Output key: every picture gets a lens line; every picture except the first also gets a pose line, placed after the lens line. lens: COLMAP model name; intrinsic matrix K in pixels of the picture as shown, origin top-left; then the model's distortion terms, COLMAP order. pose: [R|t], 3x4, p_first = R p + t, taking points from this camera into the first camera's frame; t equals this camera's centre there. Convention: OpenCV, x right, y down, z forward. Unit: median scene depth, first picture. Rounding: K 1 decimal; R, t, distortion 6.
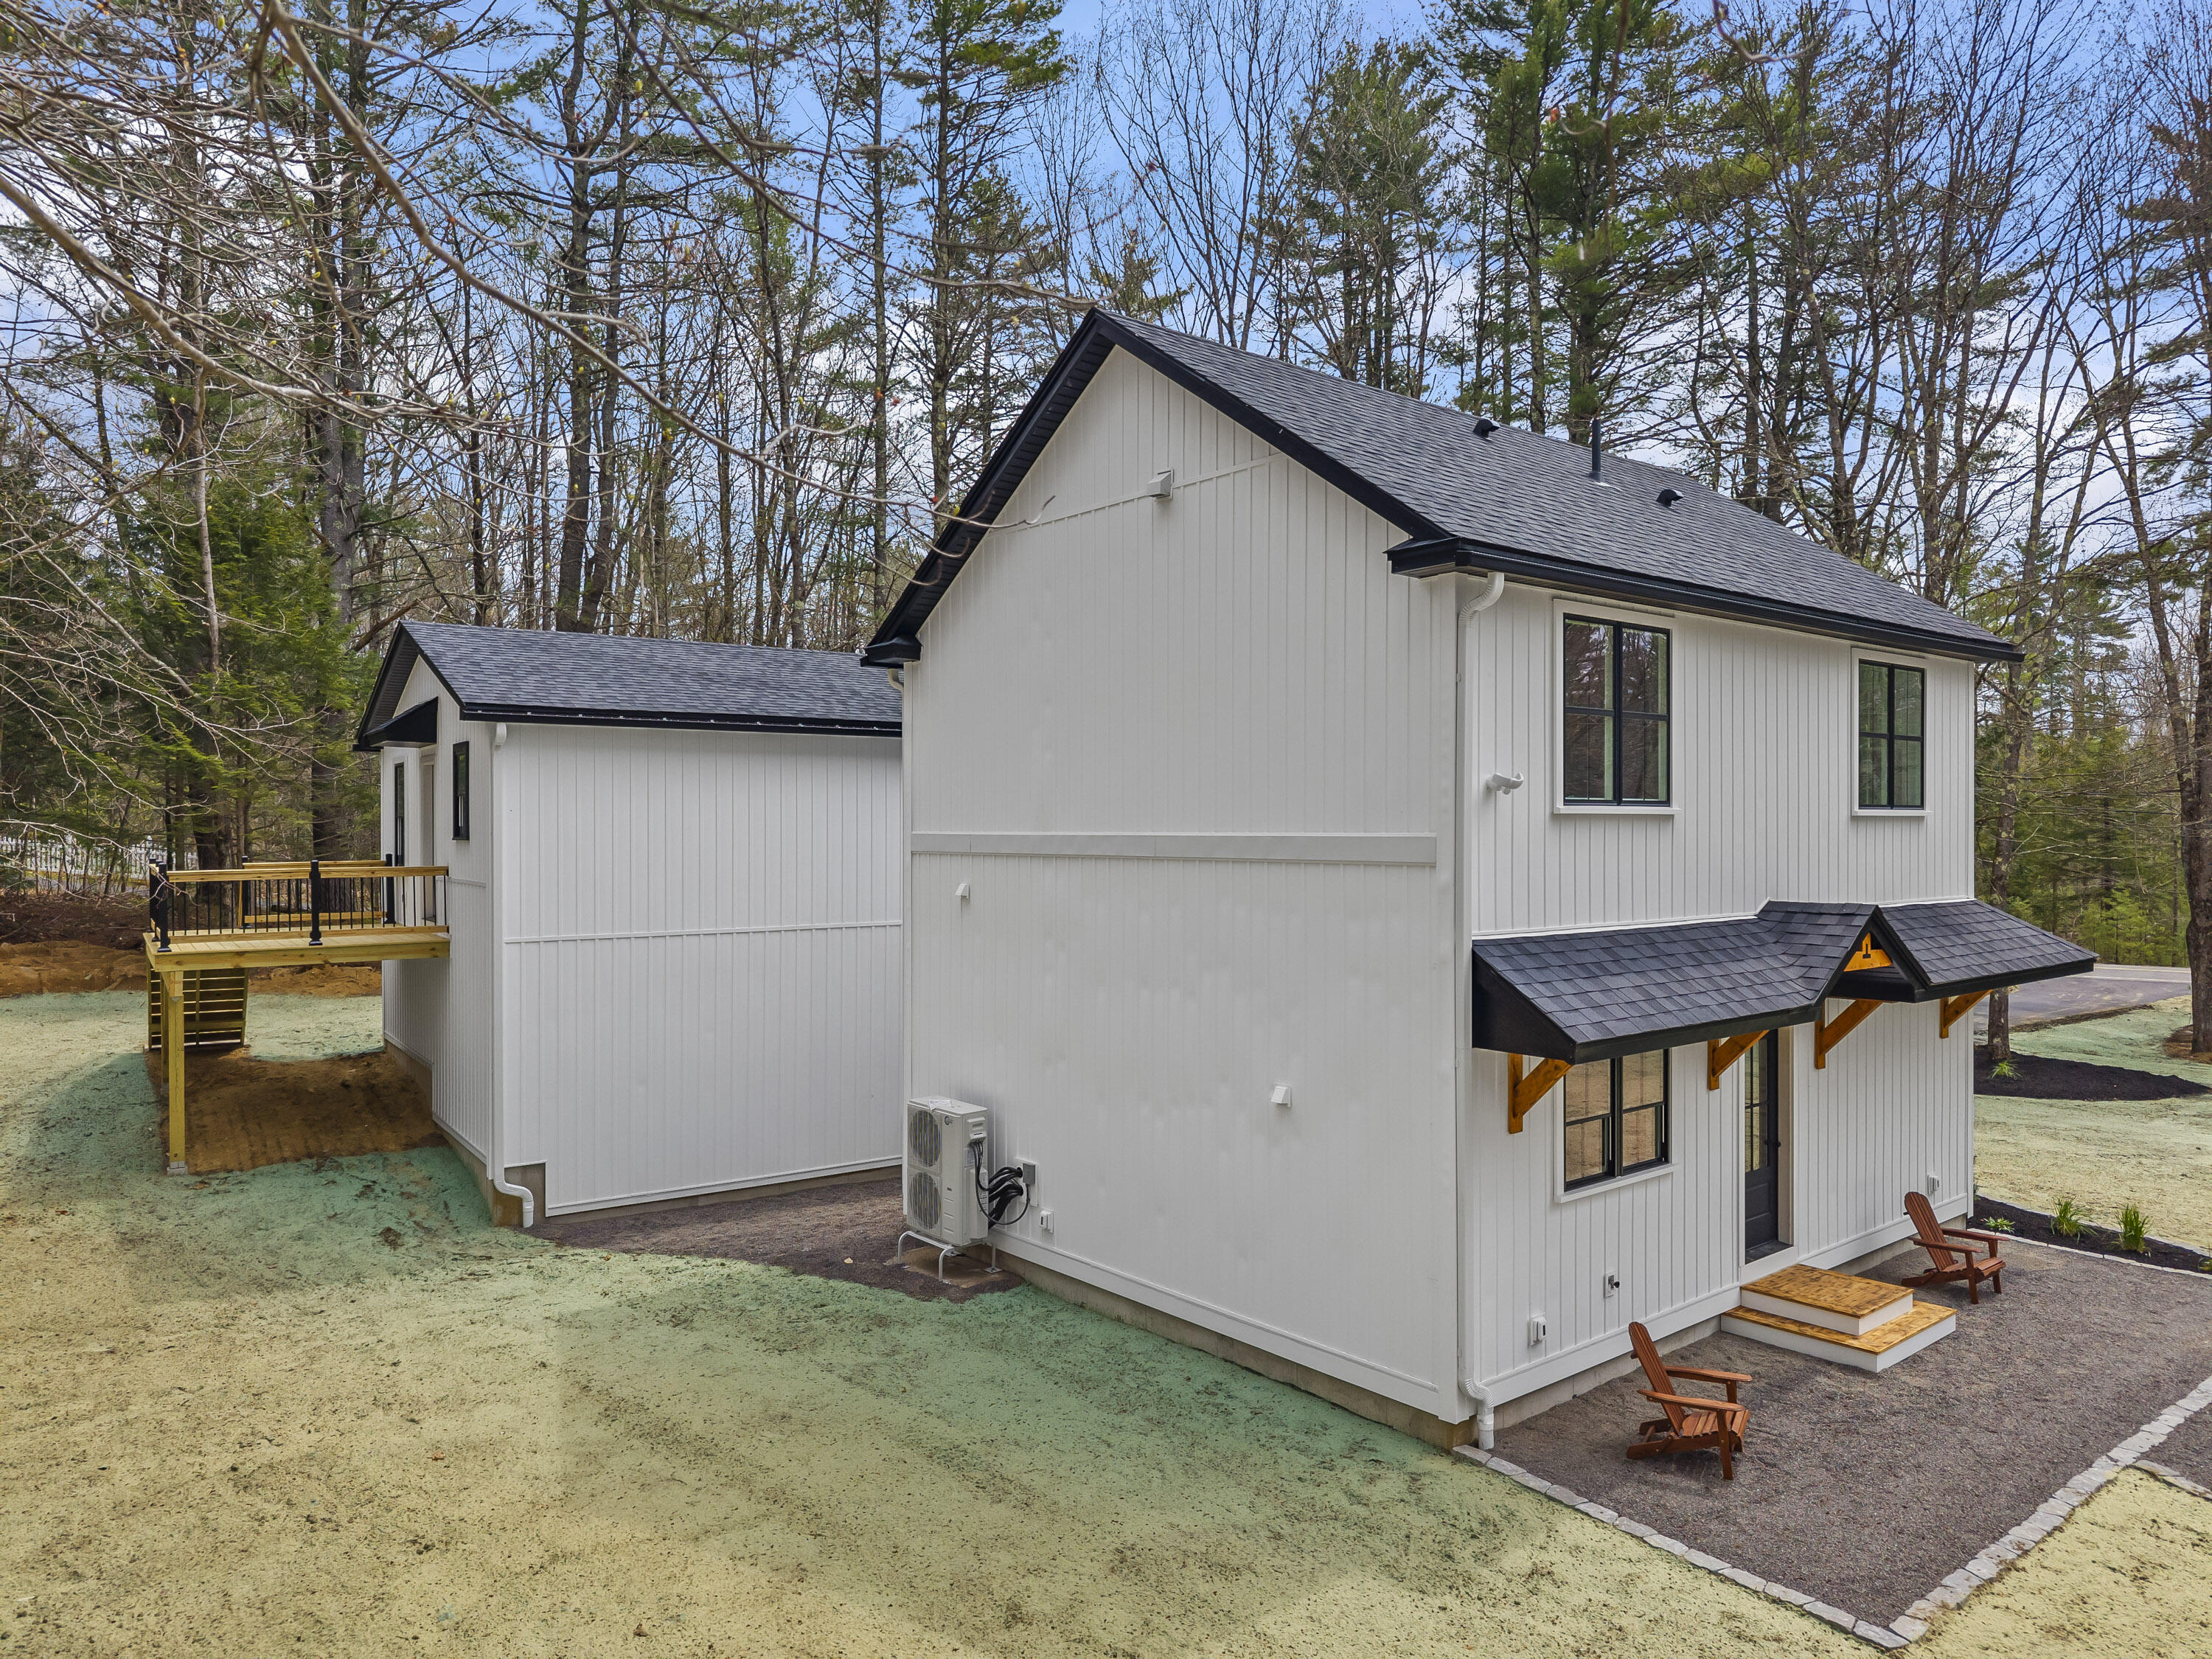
lens RADIAL K [[1474.7, 0, 1099.5], [0, 1474.7, 832.2], [0, 0, 1]] dist [0.038848, -0.037895]
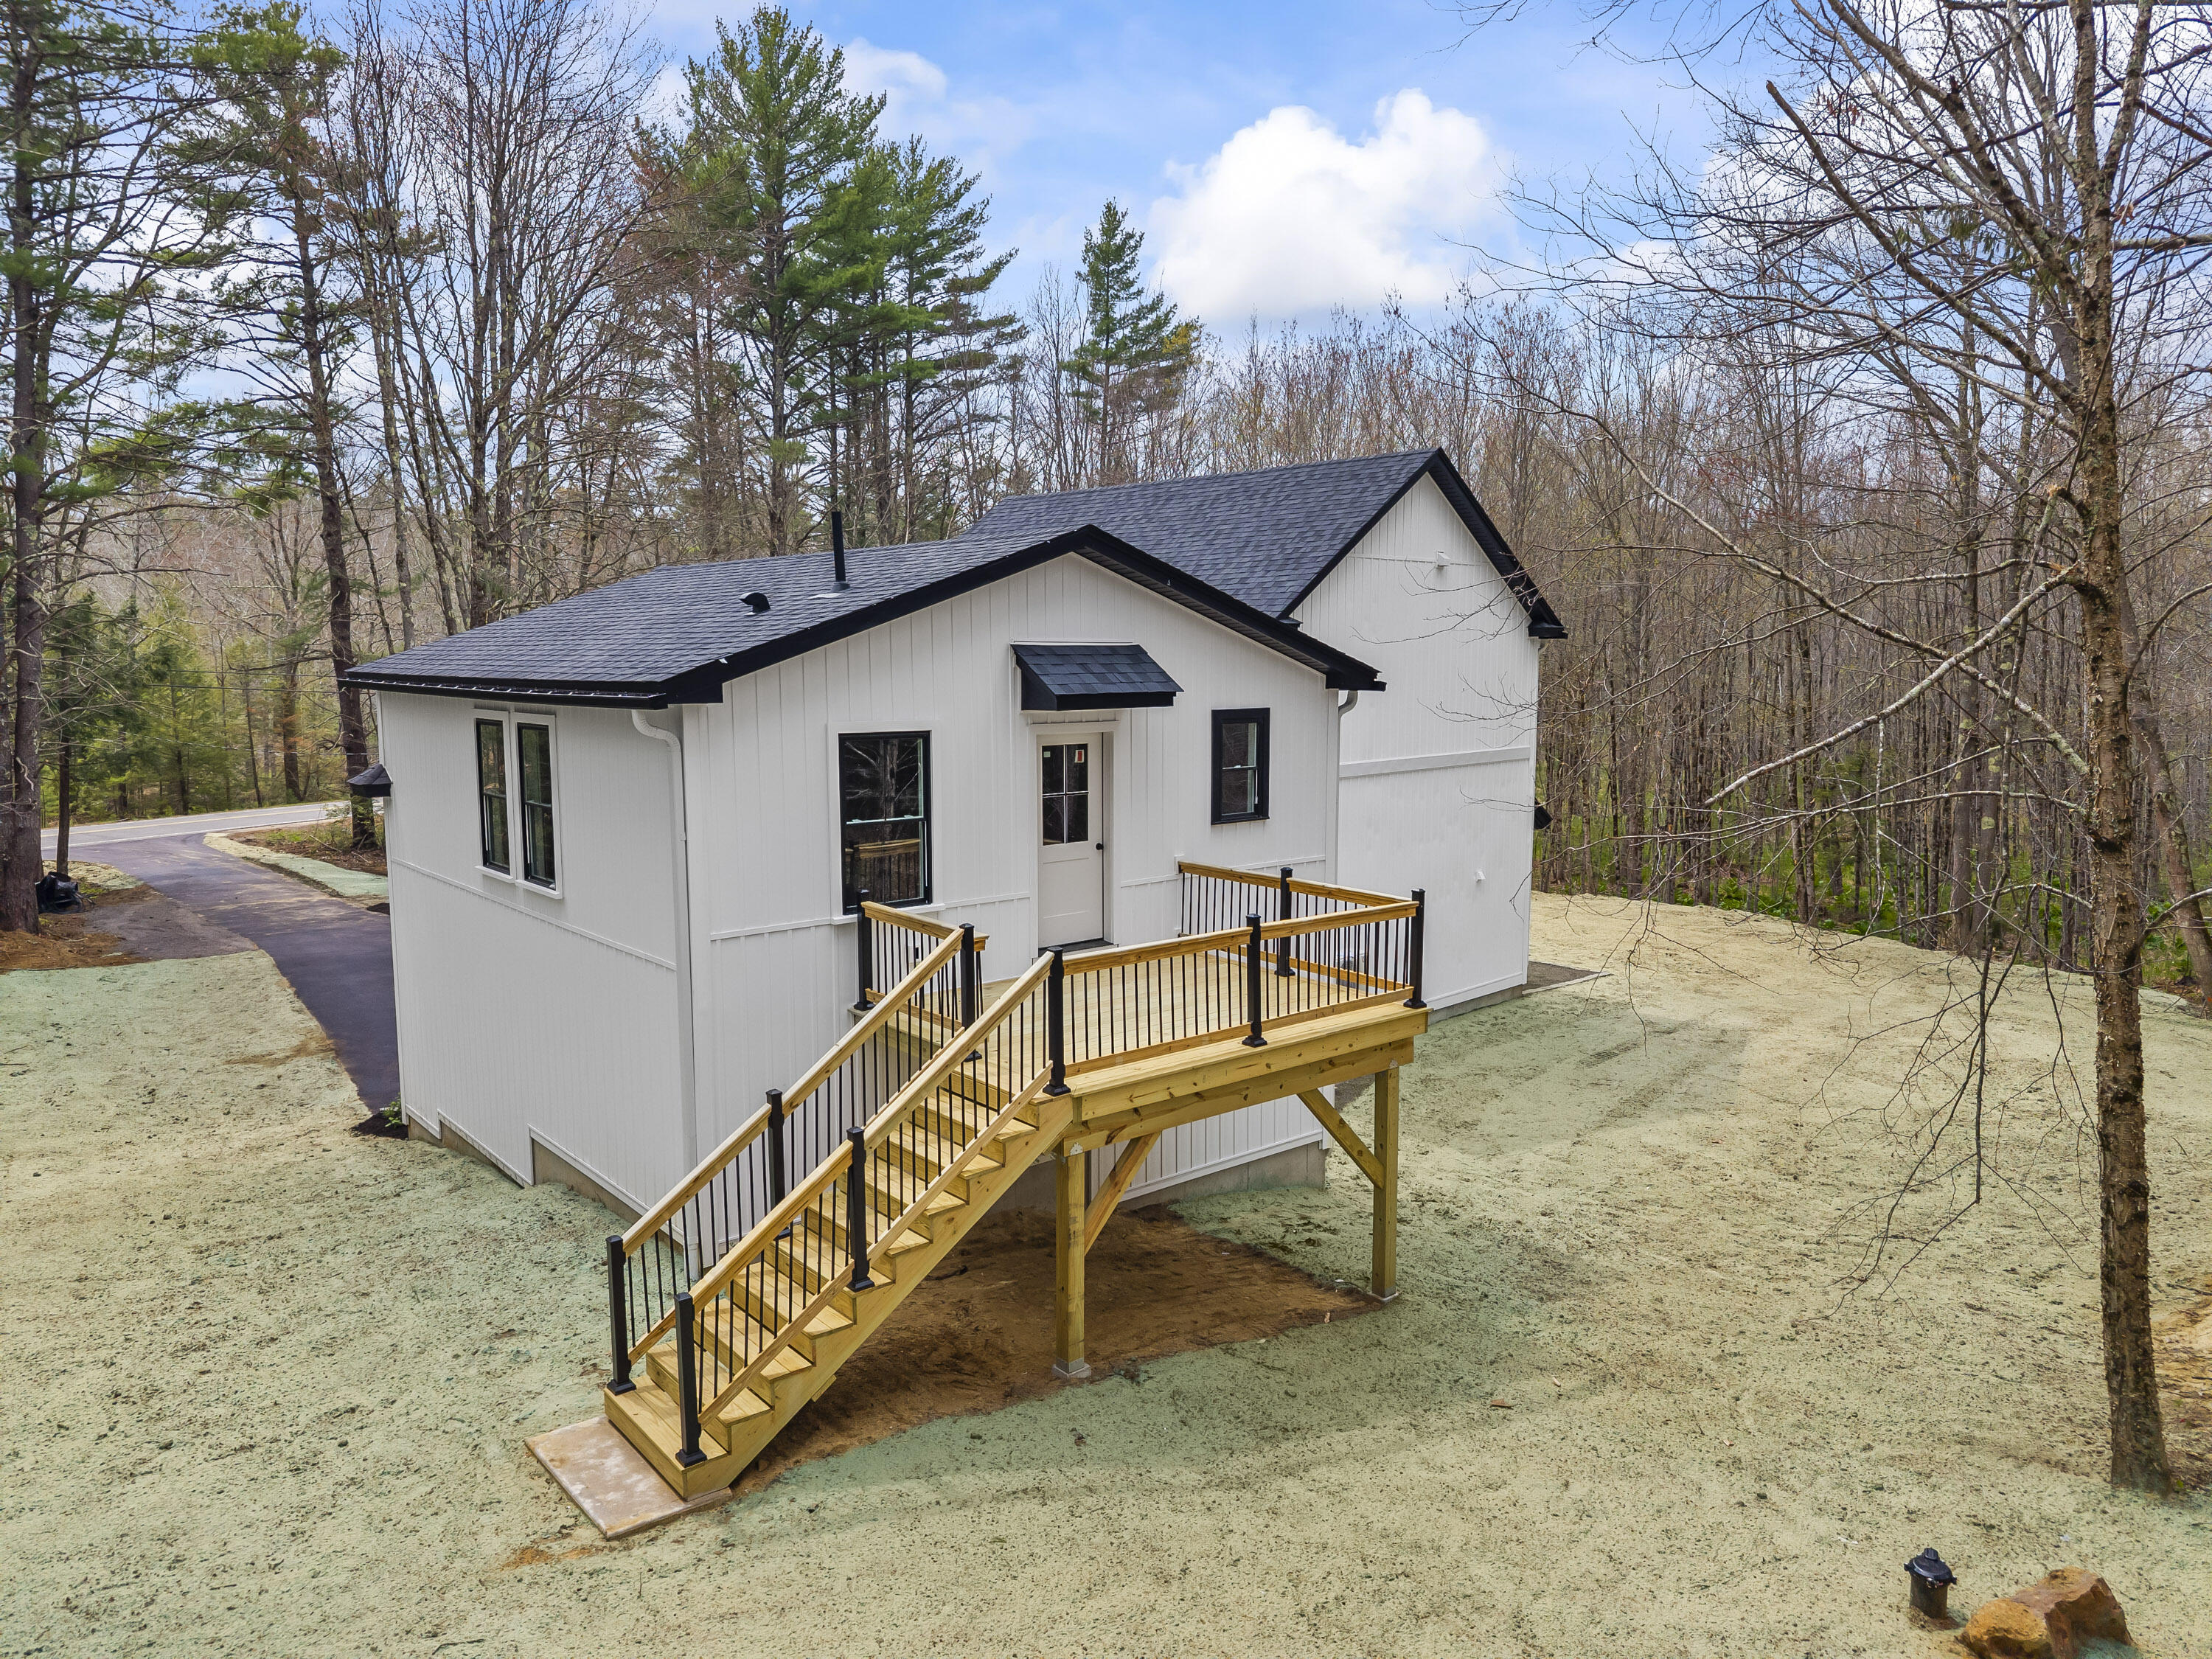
lens RADIAL K [[1474.7, 0, 1099.5], [0, 1474.7, 832.2], [0, 0, 1]] dist [0.038848, -0.037895]
pose [[-0.089299, -0.124412, 0.988204, -1.597683], [0.005001, 0.992099, 0.125354, -0.125734], [-0.995992, 0.016136, -0.087971, 1.453080]]
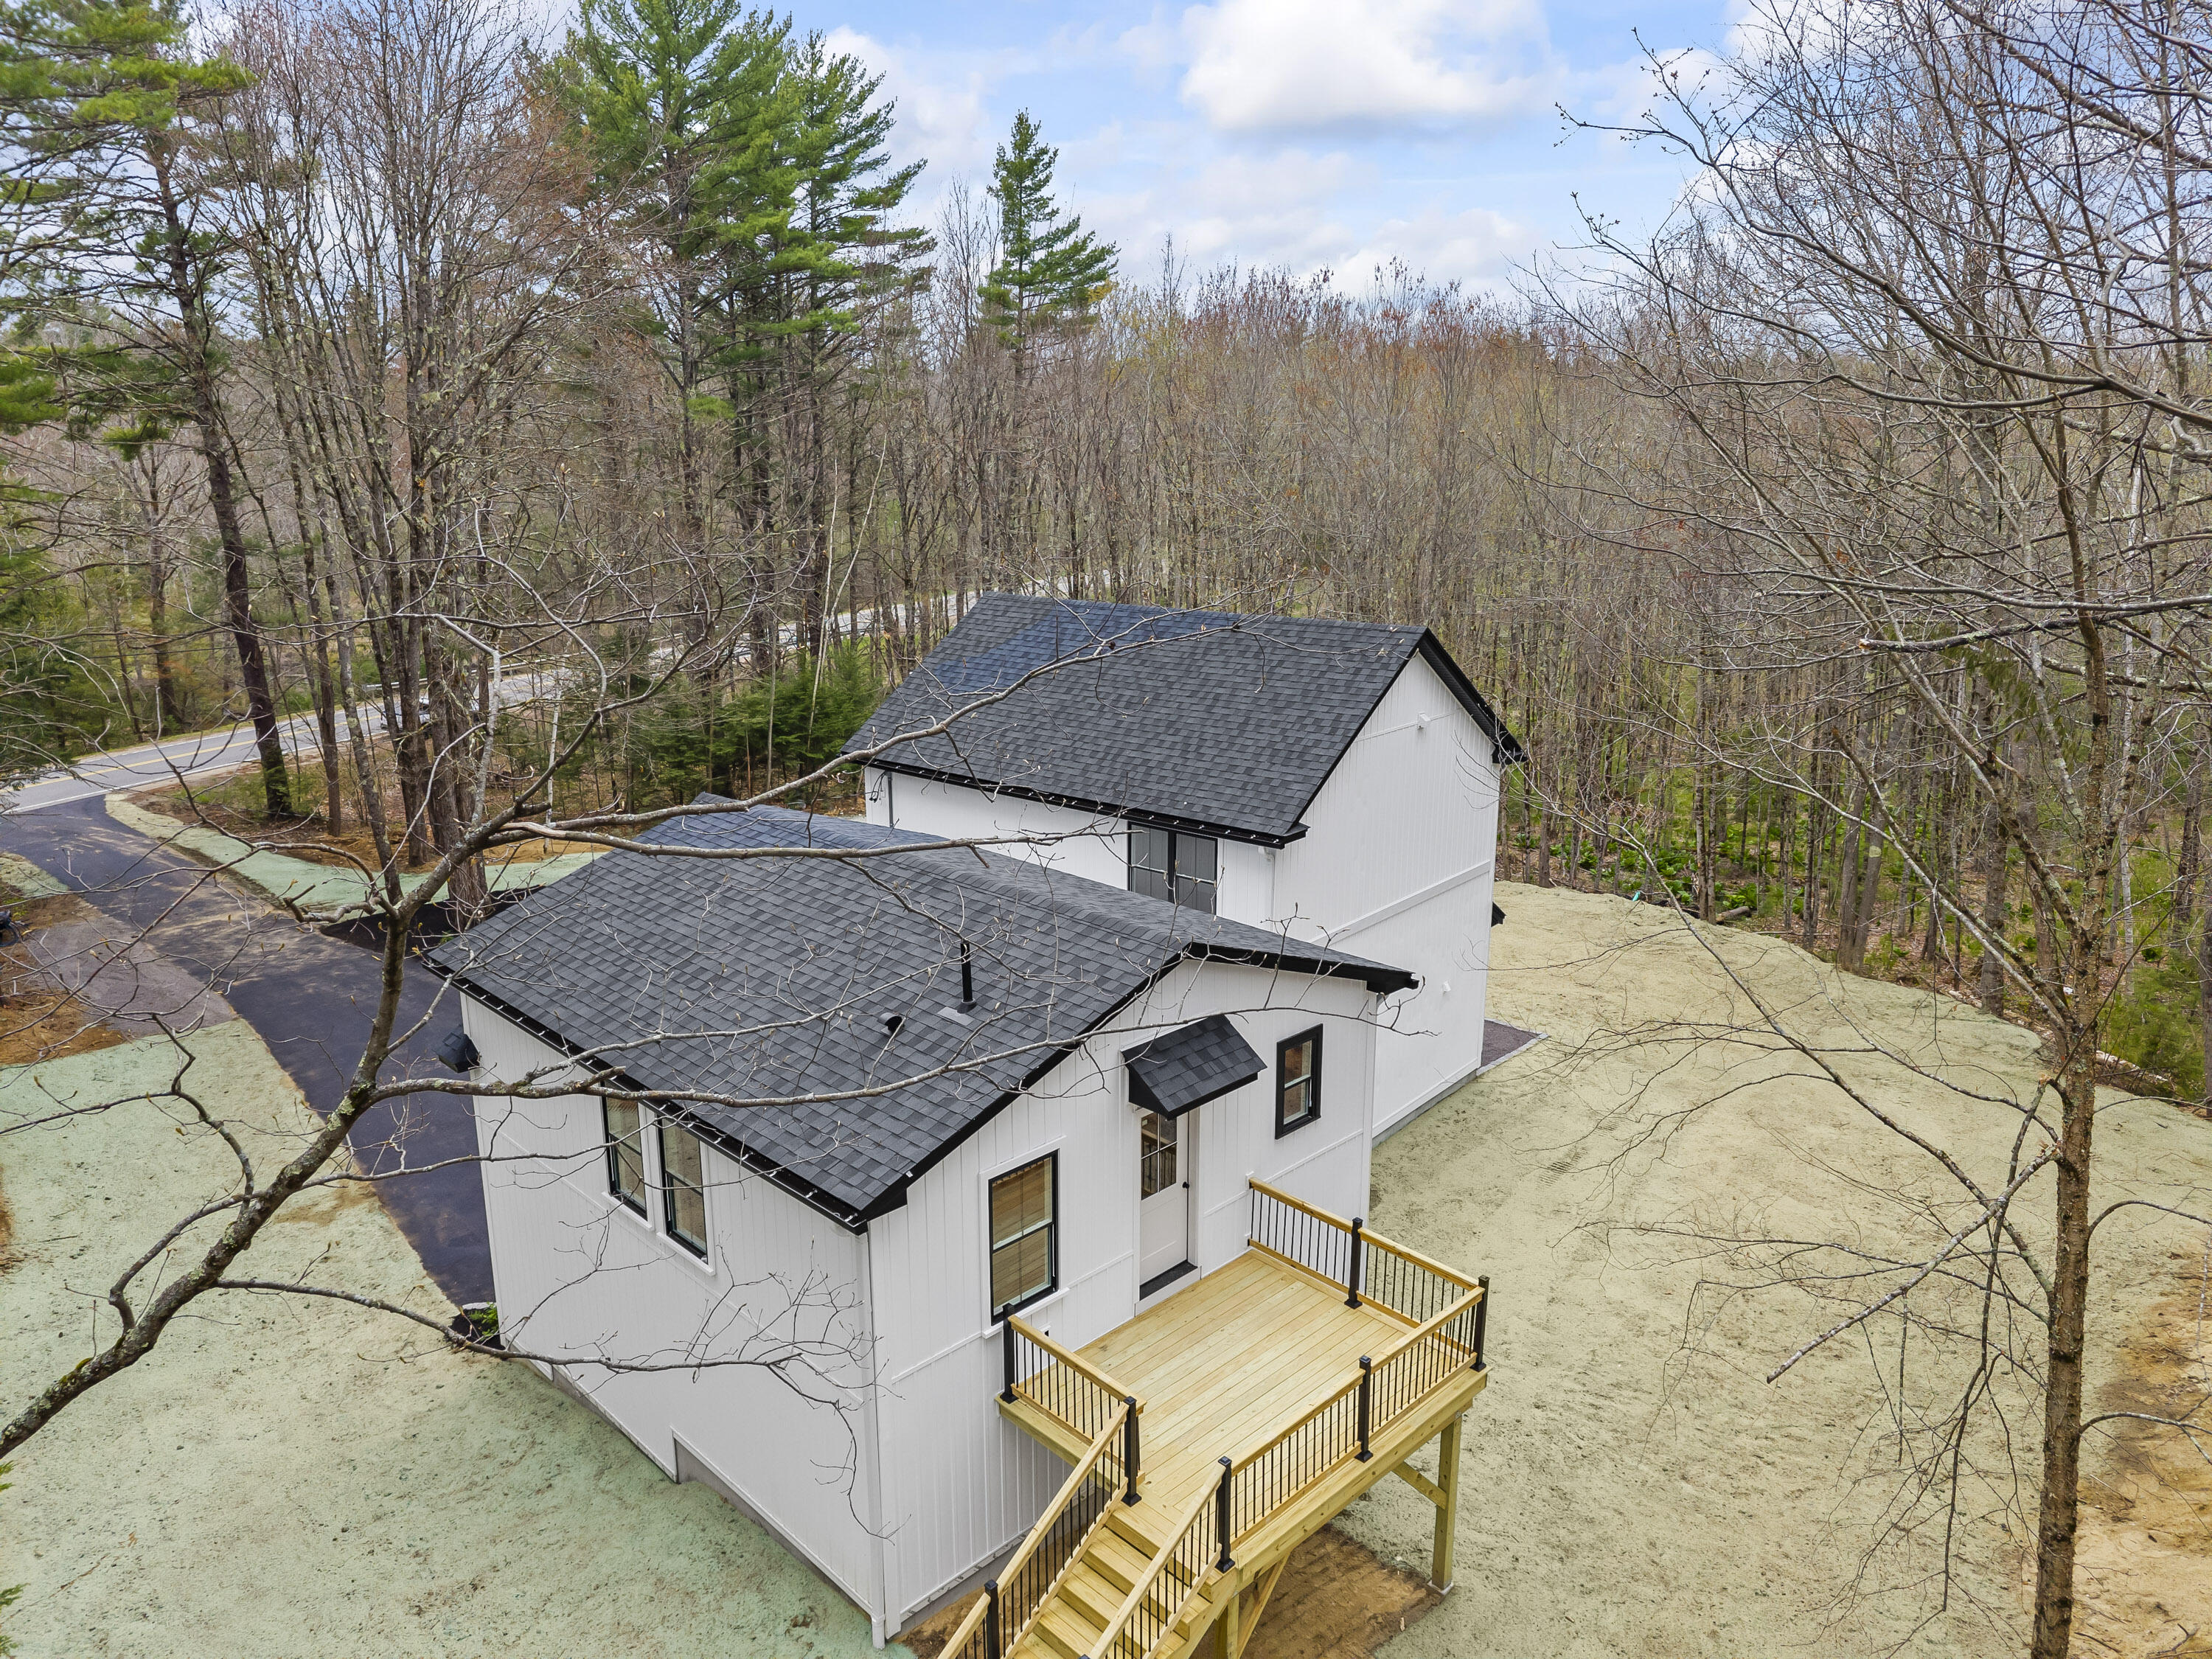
lens RADIAL K [[1474.7, 0, 1099.5], [0, 1474.7, 832.2], [0, 0, 1]] dist [0.038848, -0.037895]
pose [[-0.176296, -0.251274, 0.951725, -1.605206], [0.002826, 0.966736, 0.255761, -0.543062], [-0.984333, 0.047779, -0.169721, 1.609632]]
